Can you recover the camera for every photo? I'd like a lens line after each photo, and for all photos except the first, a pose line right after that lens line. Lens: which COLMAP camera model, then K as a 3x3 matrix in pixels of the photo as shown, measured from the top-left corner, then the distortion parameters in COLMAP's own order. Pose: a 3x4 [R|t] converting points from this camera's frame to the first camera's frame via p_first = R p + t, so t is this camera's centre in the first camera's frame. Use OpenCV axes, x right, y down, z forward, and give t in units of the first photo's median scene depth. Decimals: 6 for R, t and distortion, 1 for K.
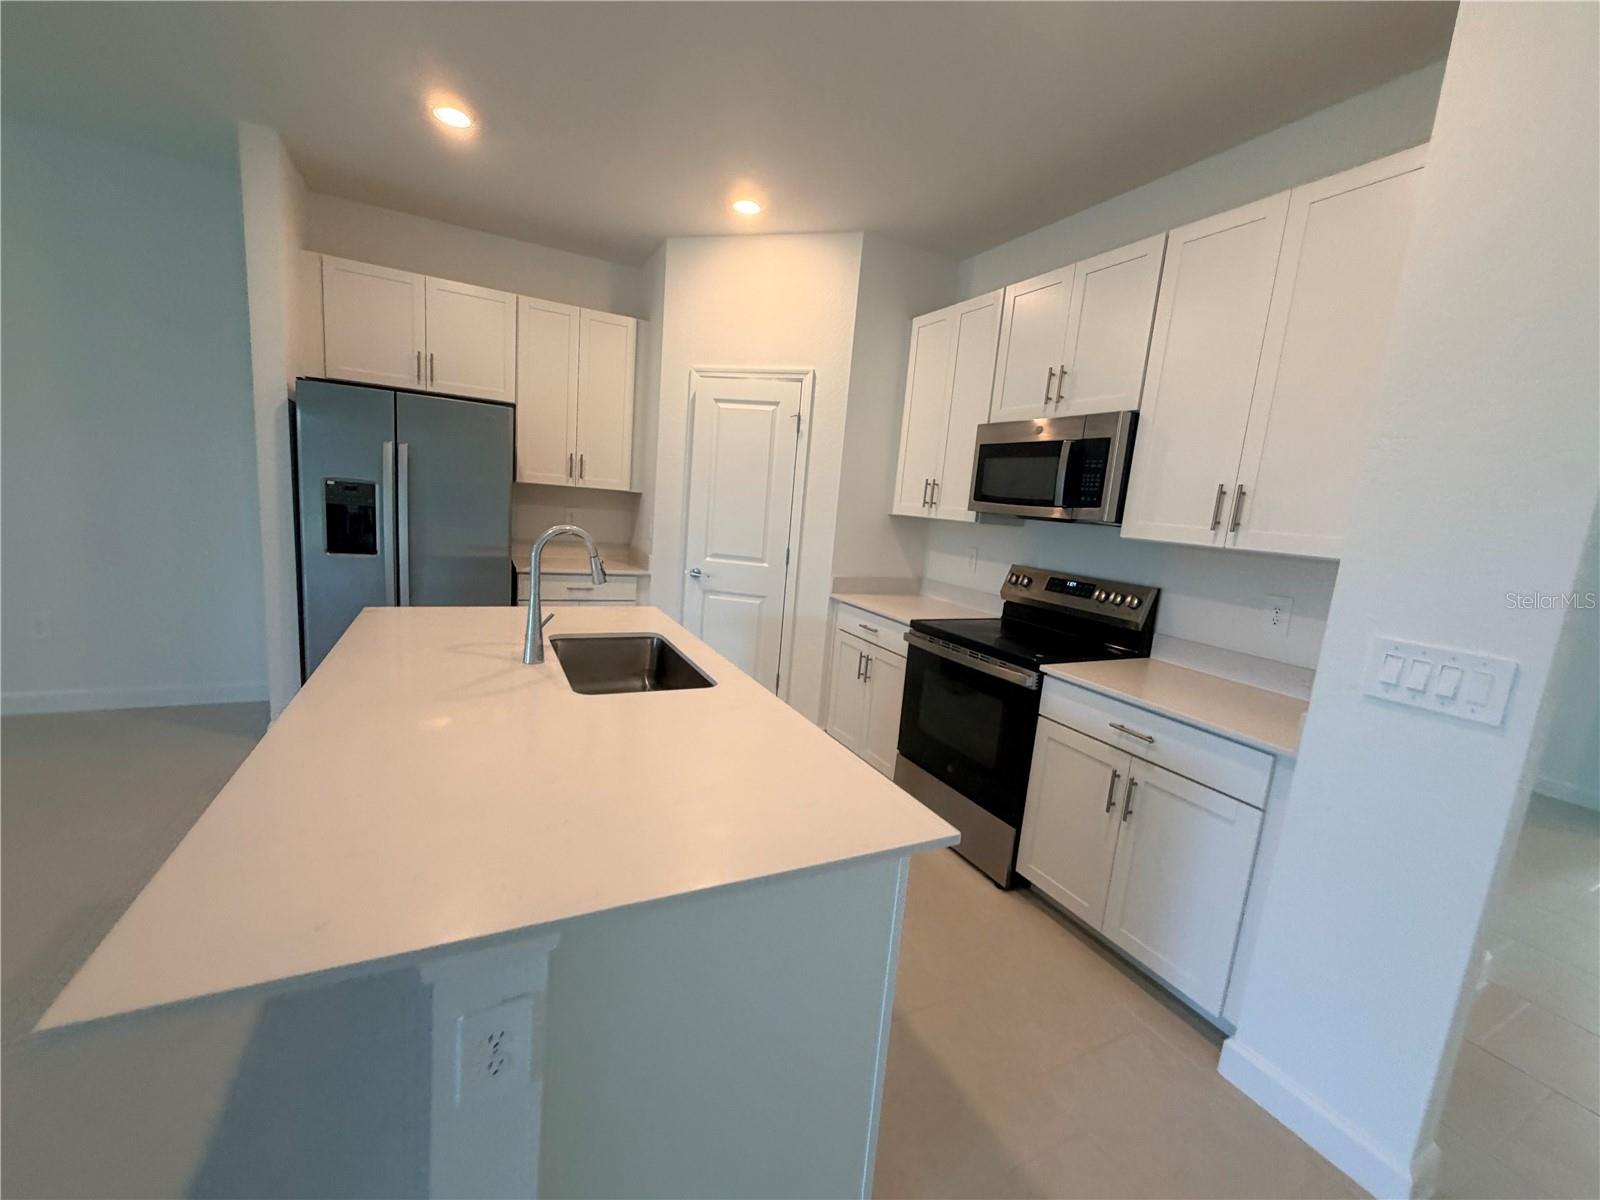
lens RADIAL K [[641.5, 0, 798.5], [0, 641.5, 599.5], [0, 0, 1]] dist [0.002905, 0.000103]
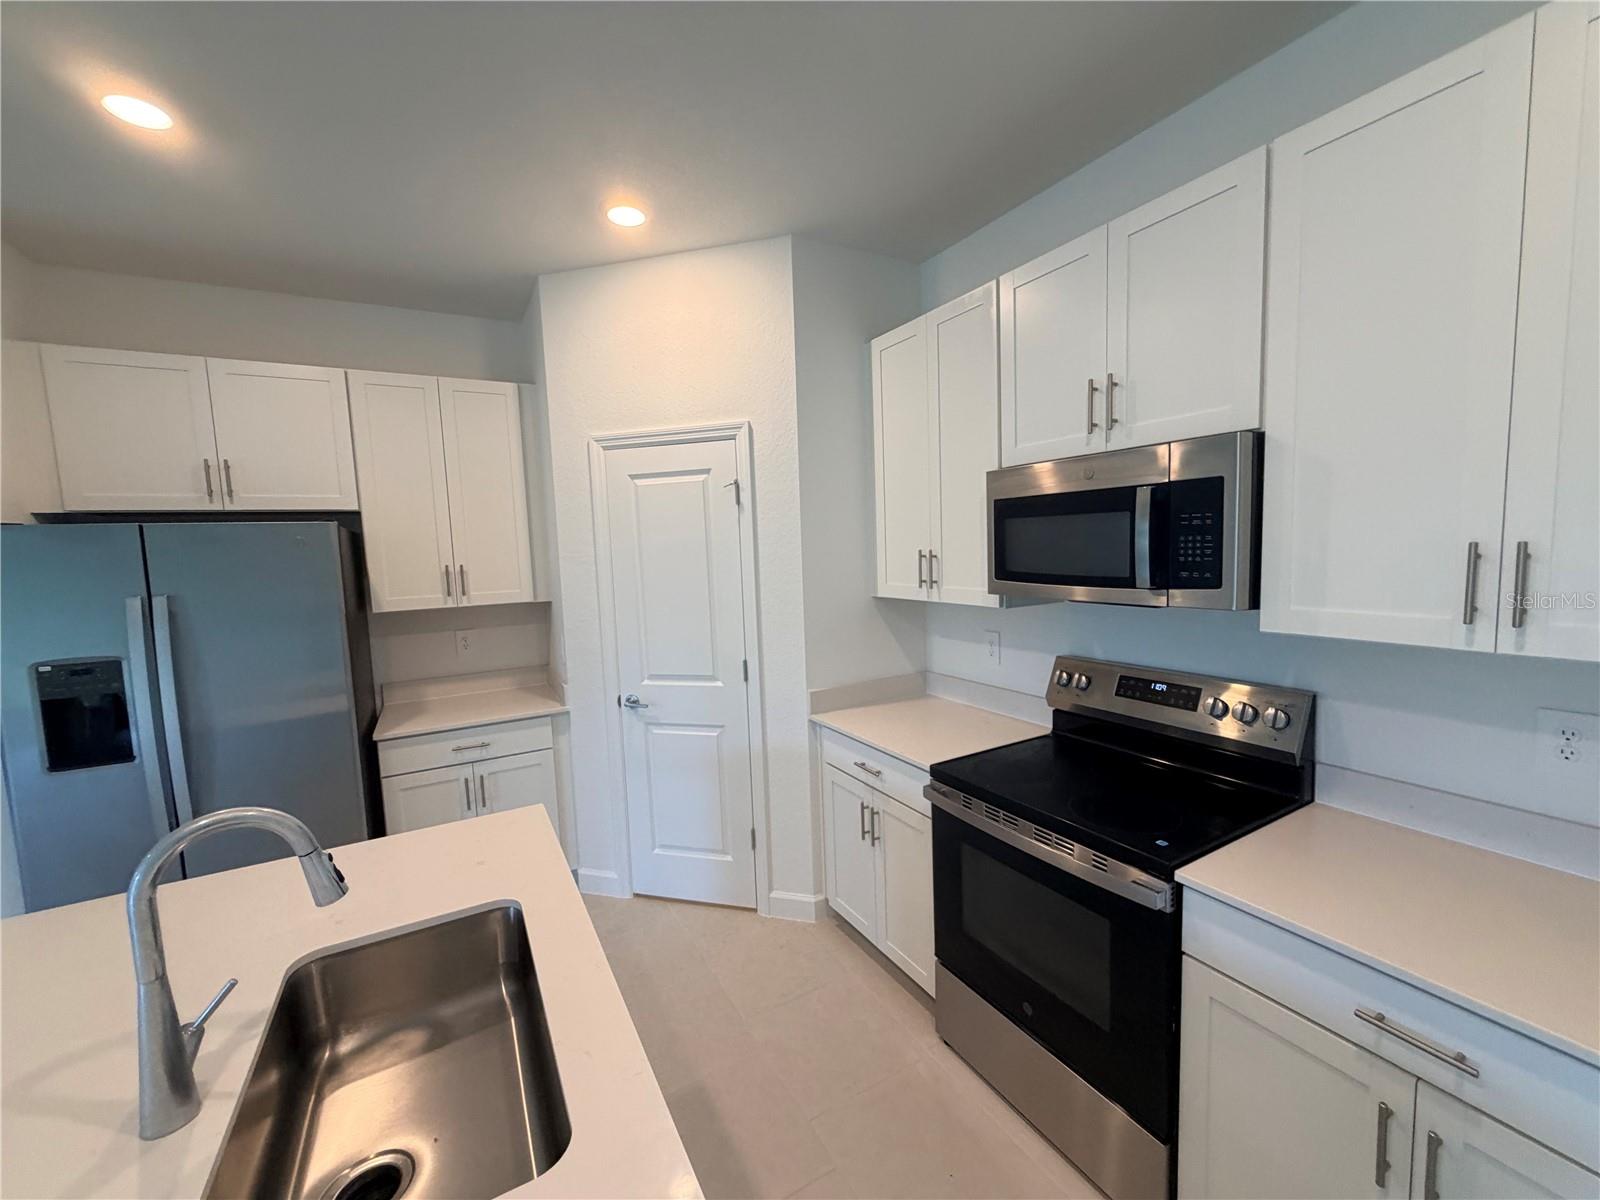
lens RADIAL K [[641.5, 0, 799.7], [0, 641.5, 598.6], [0, 0, 1]] dist [0.002905, 0.000103]
pose [[0.991816, -0.123486, 0.032431, 0.036717], [0.125426, 0.989851, -0.066812, -0.108132], [-0.023851, 0.070333, 0.997238, 0.299515]]
